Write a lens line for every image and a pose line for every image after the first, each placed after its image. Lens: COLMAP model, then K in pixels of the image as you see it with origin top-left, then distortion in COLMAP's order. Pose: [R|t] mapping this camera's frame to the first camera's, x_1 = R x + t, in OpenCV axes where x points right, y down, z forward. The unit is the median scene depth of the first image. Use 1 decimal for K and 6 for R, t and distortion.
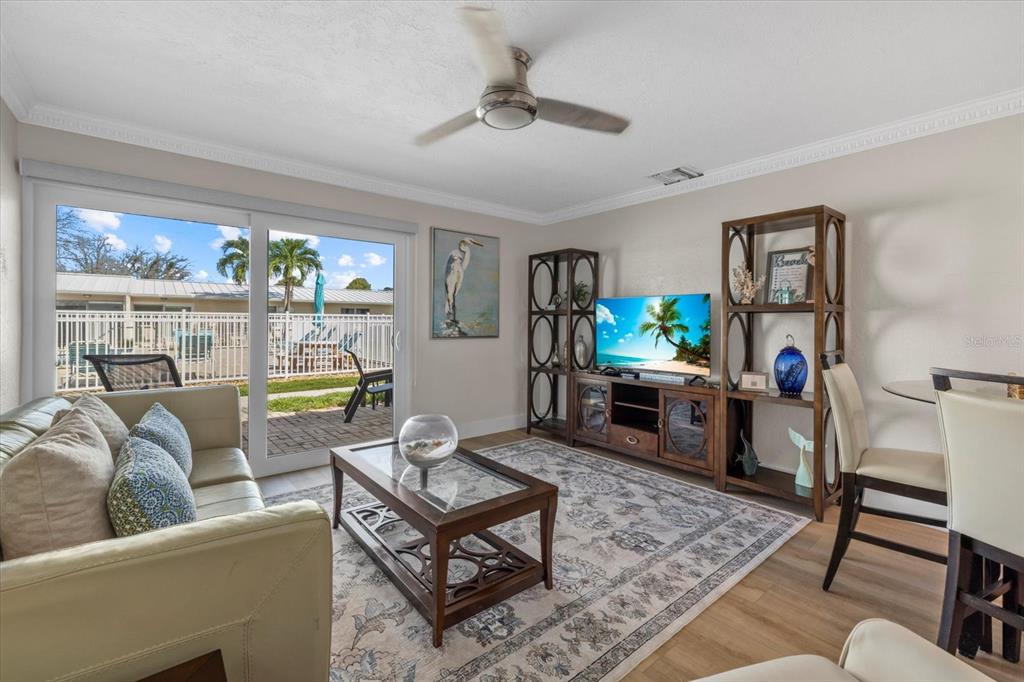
lens RADIAL K [[440.3, 0, 508.3], [0, 440.3, 324.3], [0, 0, 1]] dist [0.001094, 0.000207]
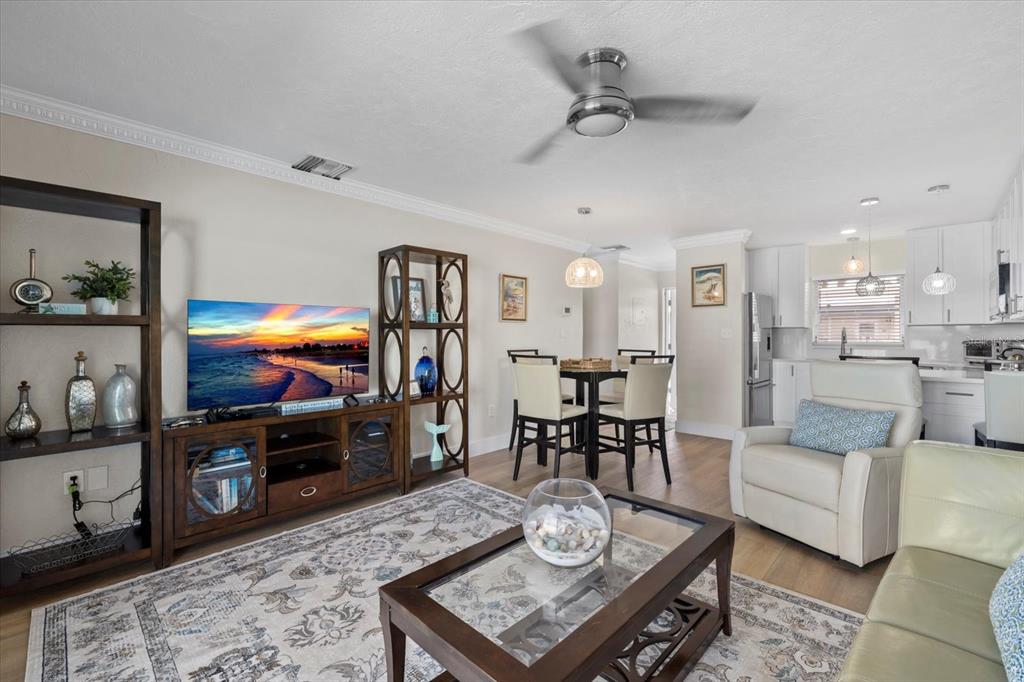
lens RADIAL K [[440.3, 0, 516.5], [0, 440.3, 334.2], [0, 0, 1]] dist [0.001094, 0.000207]
pose [[-0.127948, 0.000876, 0.991780, -0.533647], [0.008467, 0.999964, 0.000209, -0.007684], [-0.991745, 0.008424, -0.127951, 0.749111]]
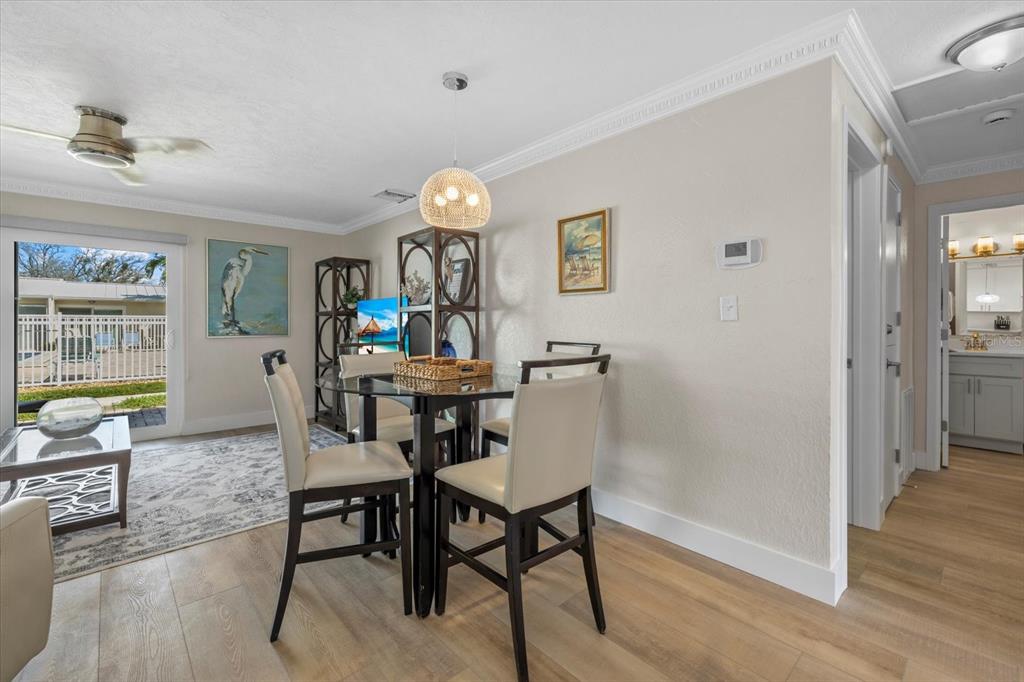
lens RADIAL K [[440.3, 0, 510.6], [0, 440.3, 320.5], [0, 0, 1]] dist [0.001094, 0.000207]
pose [[0.998697, -0.005609, 0.050724, 0.637525], [0.006208, 0.999913, -0.011662, 0.009727], [-0.050654, 0.011961, 0.998645, -0.191551]]
